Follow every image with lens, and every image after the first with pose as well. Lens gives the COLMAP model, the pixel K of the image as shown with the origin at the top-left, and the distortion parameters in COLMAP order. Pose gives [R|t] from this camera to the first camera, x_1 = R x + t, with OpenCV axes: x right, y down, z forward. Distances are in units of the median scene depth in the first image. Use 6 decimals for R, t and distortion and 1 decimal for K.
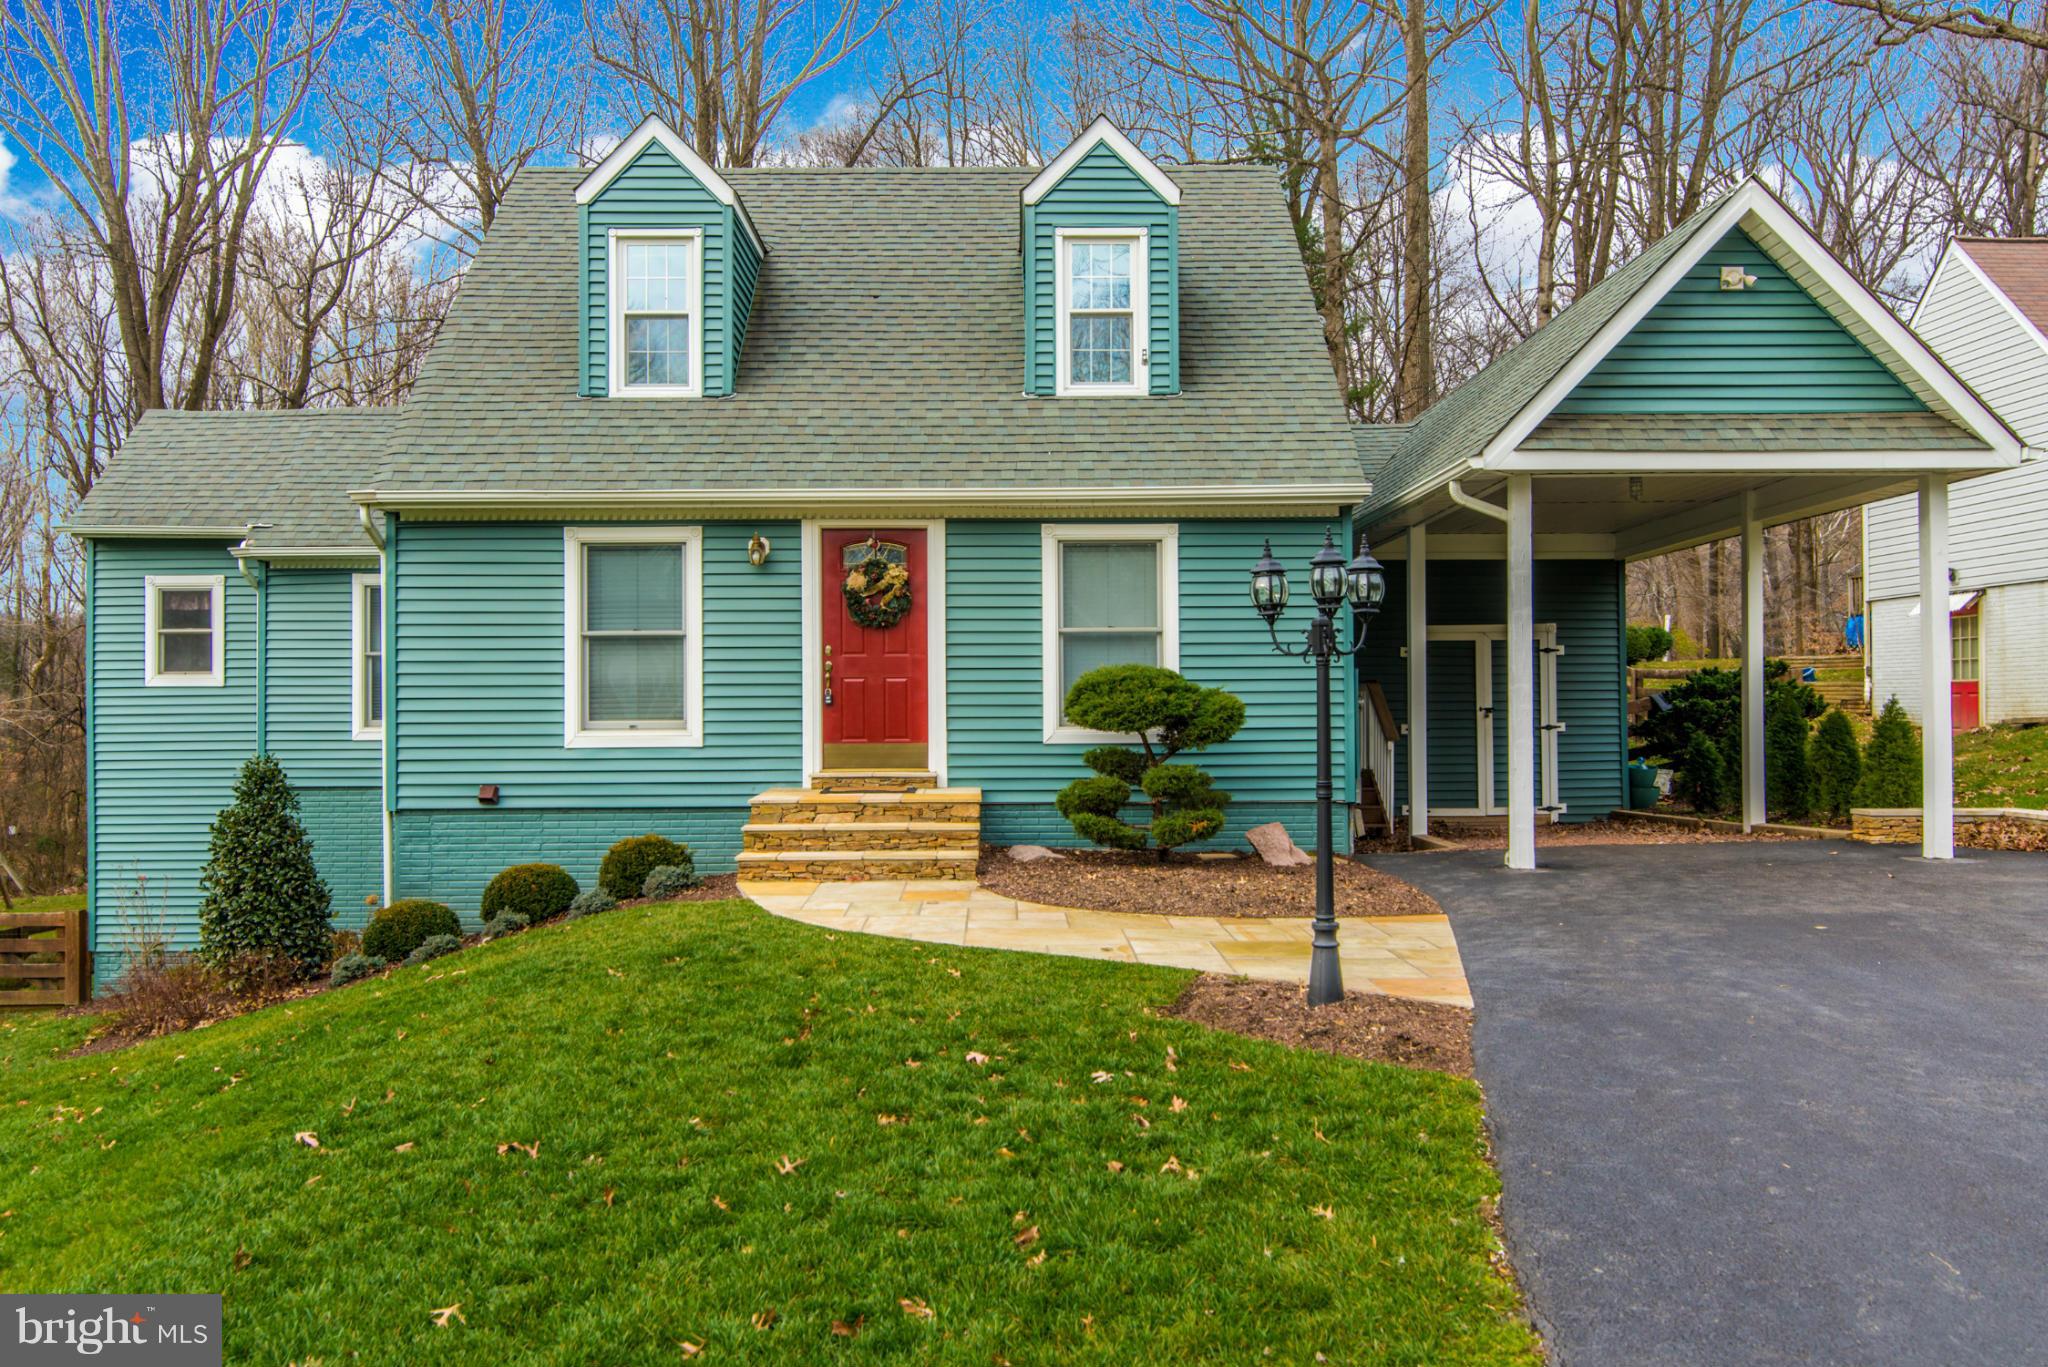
lens RADIAL K [[1560.0, 0, 1020.2], [0, 1560.0, 707.9], [0, 0, 1]] dist [0.005297, 0.001894]
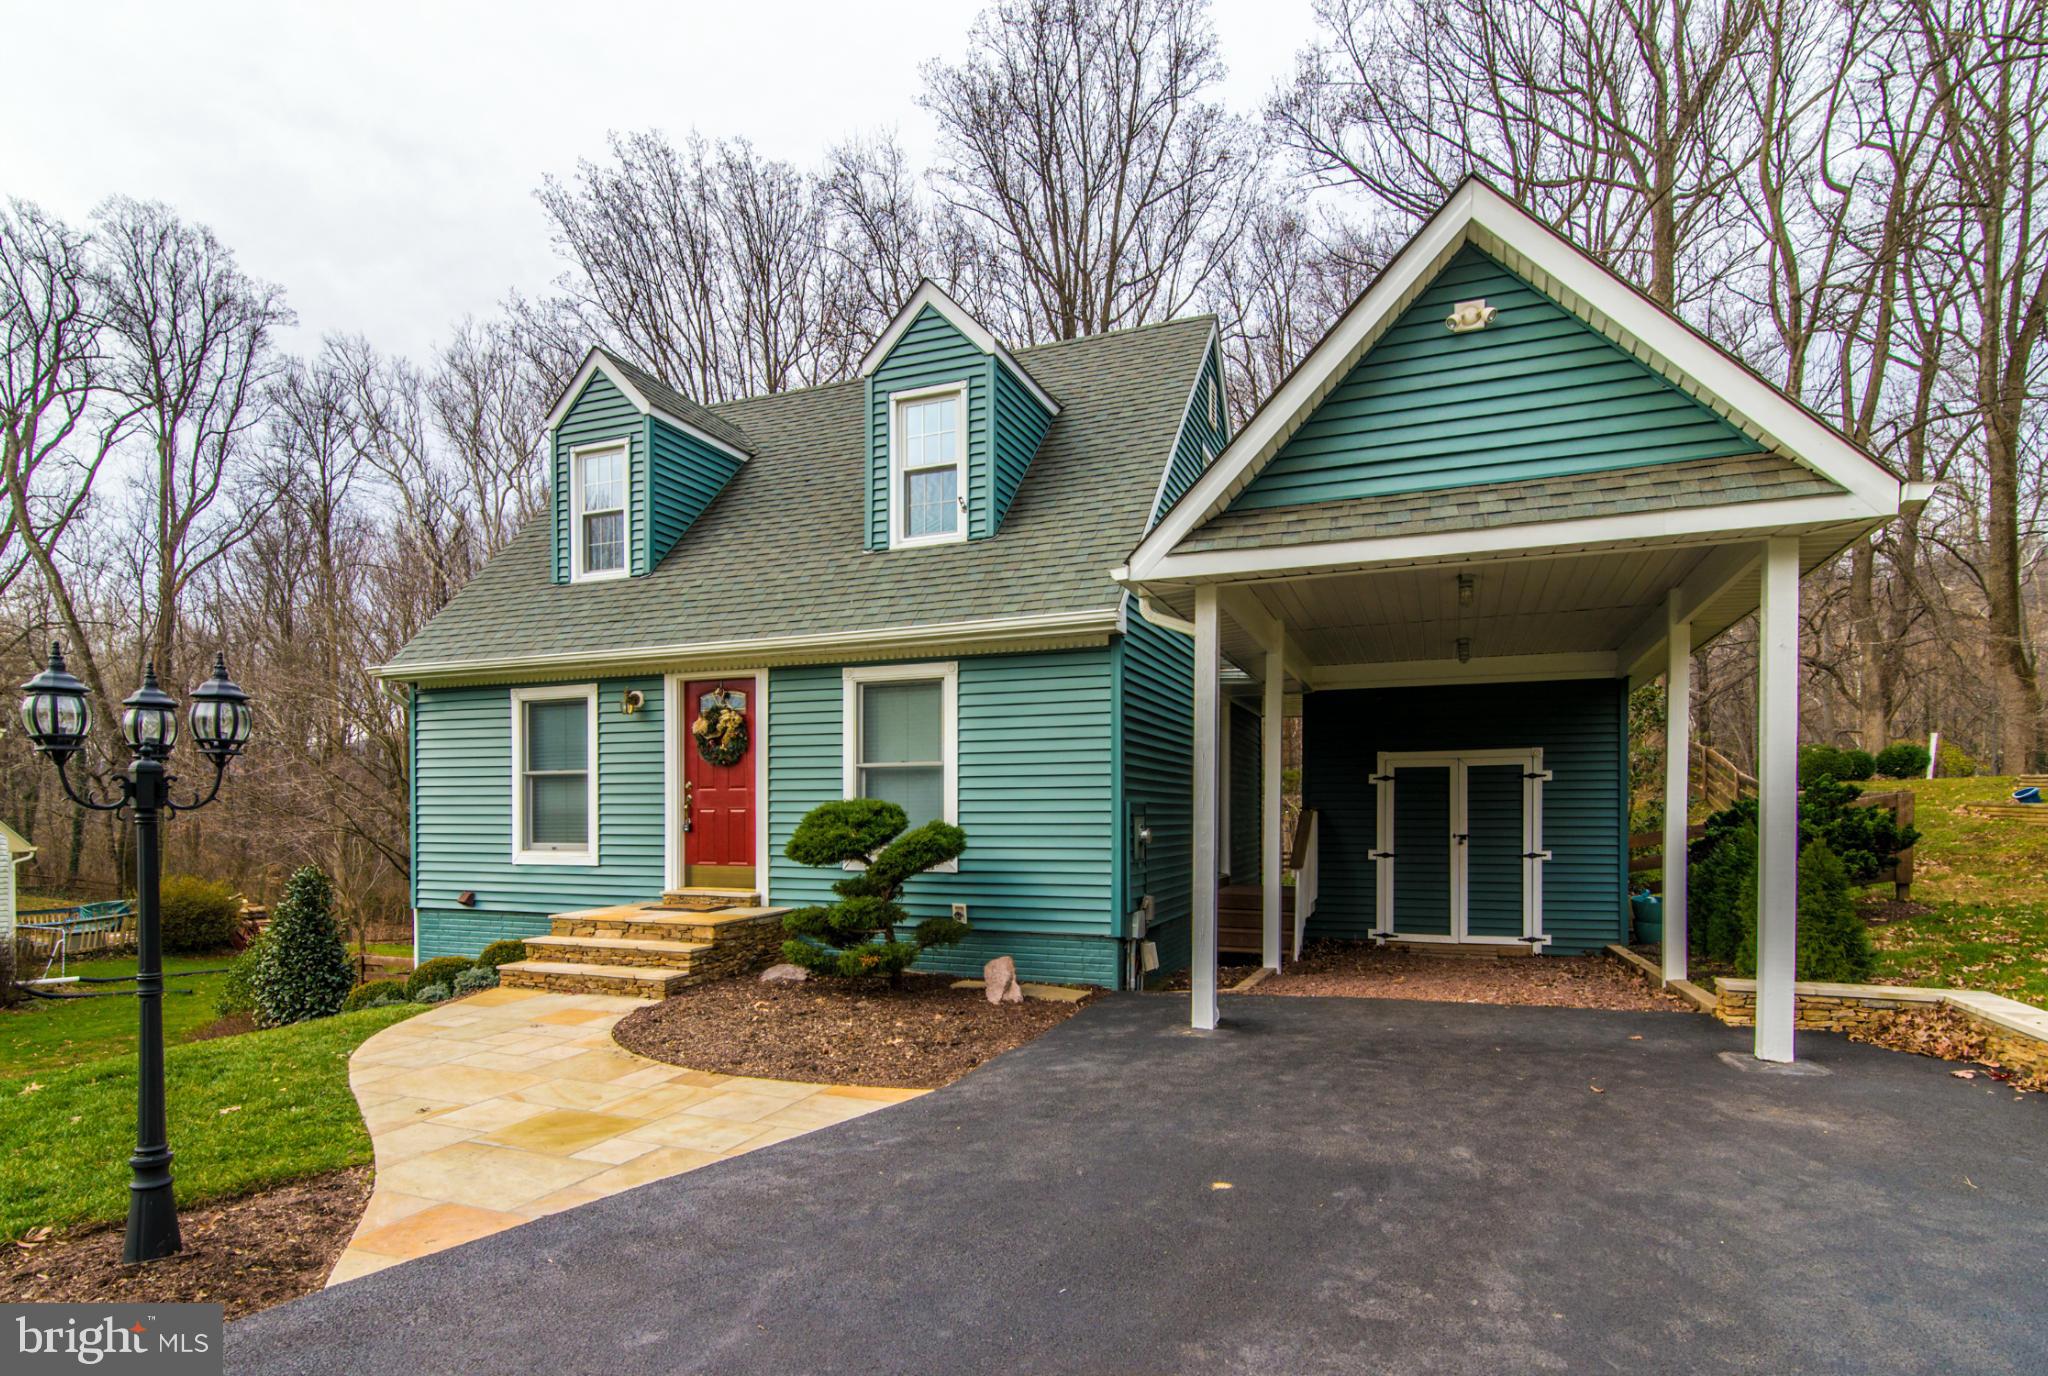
lens RADIAL K [[1082.8, 0, 986.9], [0, 1082.8, 836.9], [0, 0, 1]] dist [0.013526, 0.000134]
pose [[0.918485, 0.012603, -0.395255, 0.405420], [-0.004163, 0.999745, 0.022205, -0.017331], [0.395434, -0.018750, 0.918303, 0.344323]]
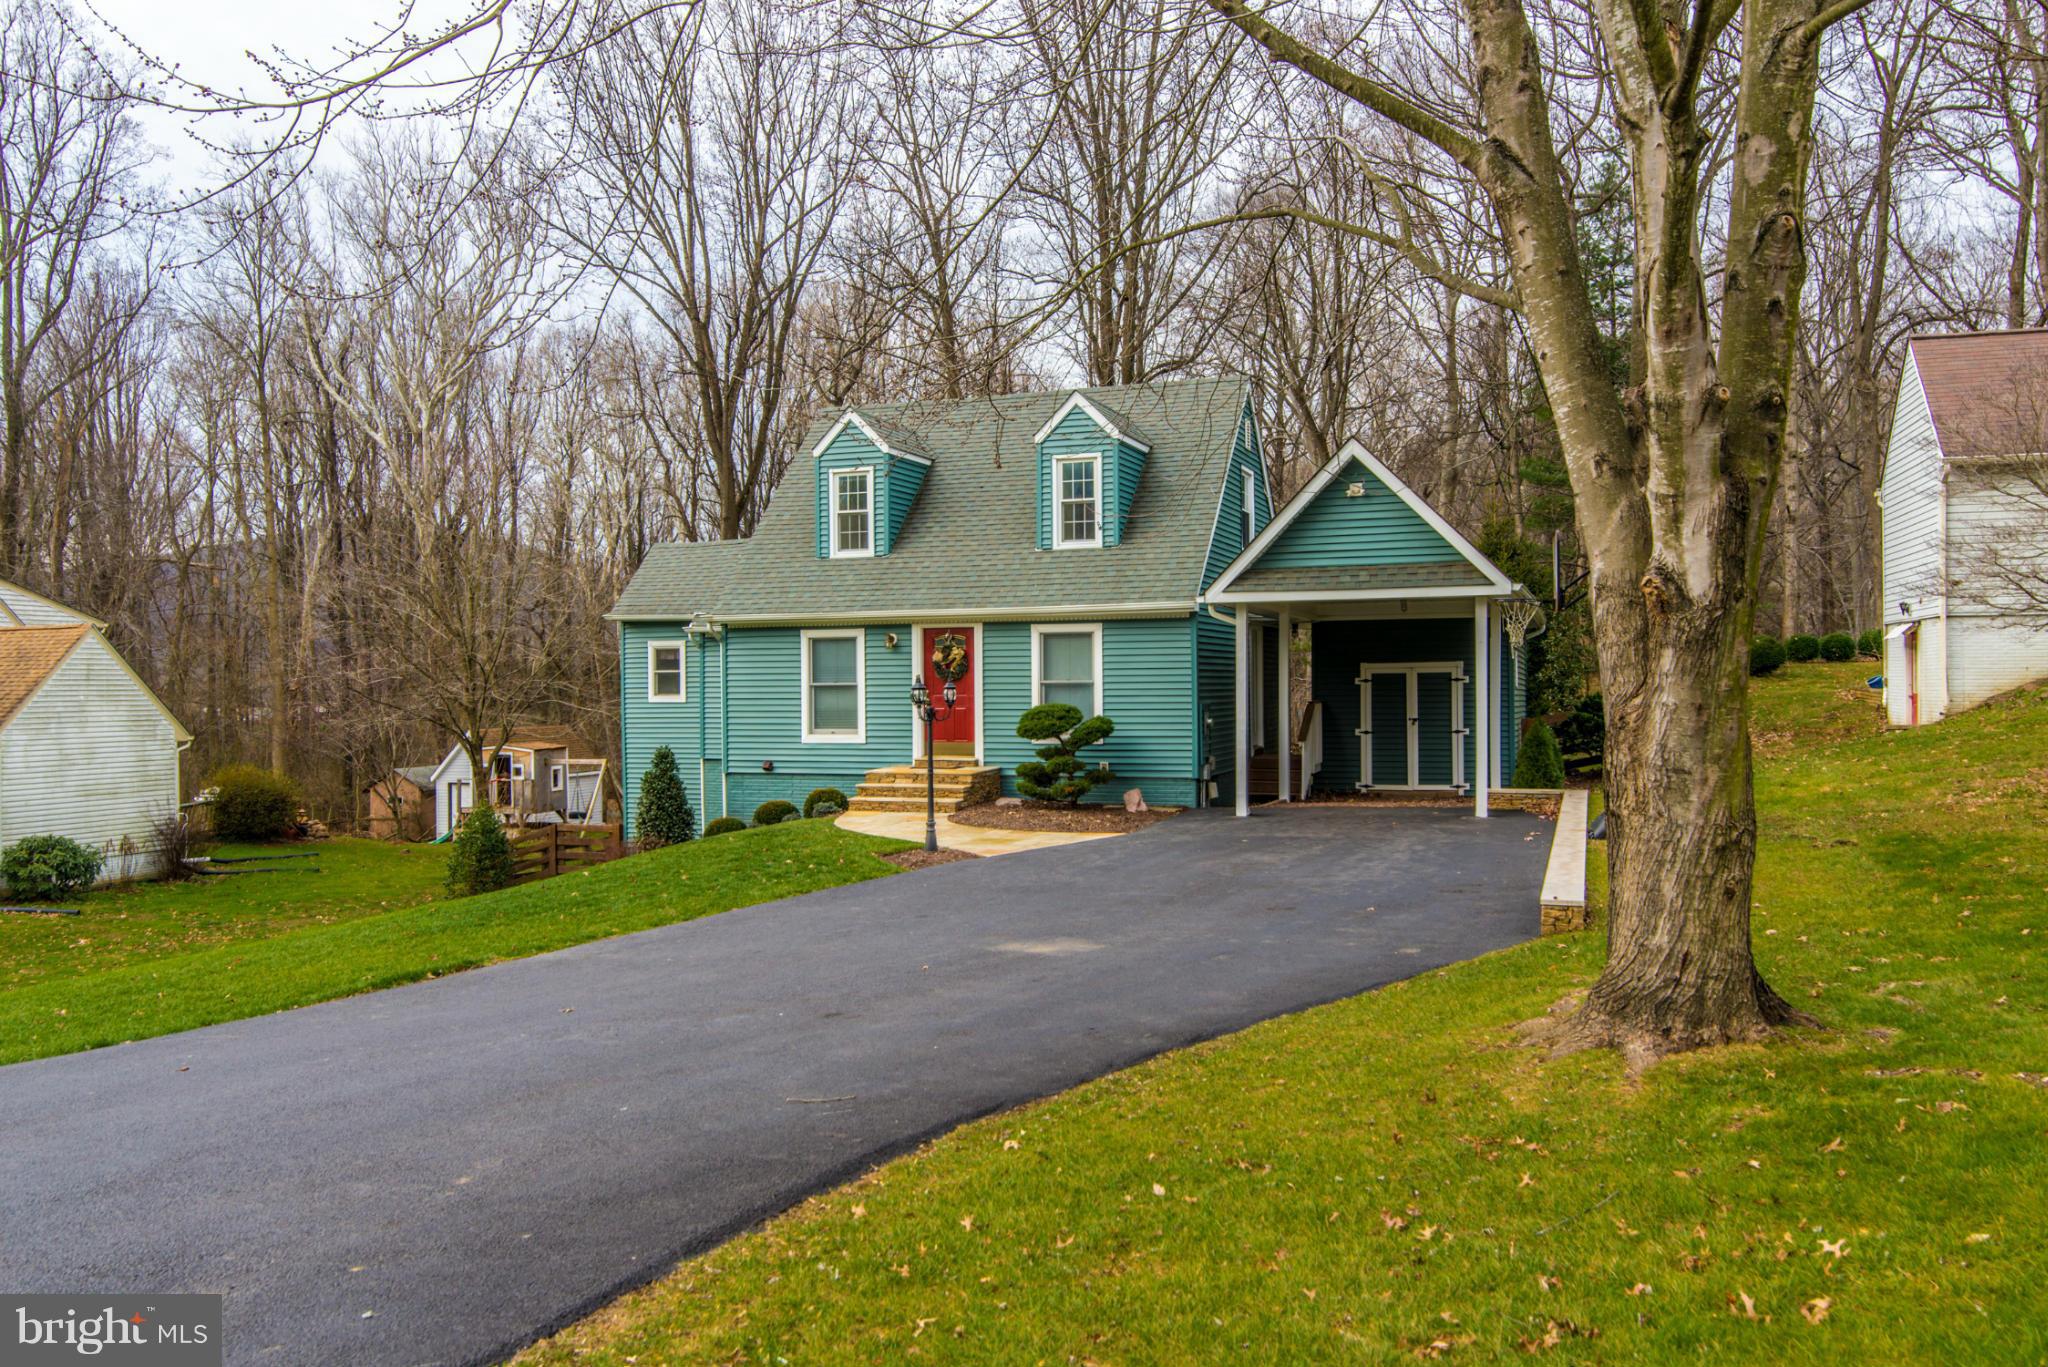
lens RADIAL K [[1560.0, 0, 1020.2], [0, 1560.0, 707.9], [0, 0, 1]] dist [0.005297, 0.001894]
pose [[0.935280, 0.003682, -0.353890, 0.653602], [0.003062, 0.999824, 0.018495, -0.053352], [0.353896, -0.018382, 0.935104, -0.728542]]
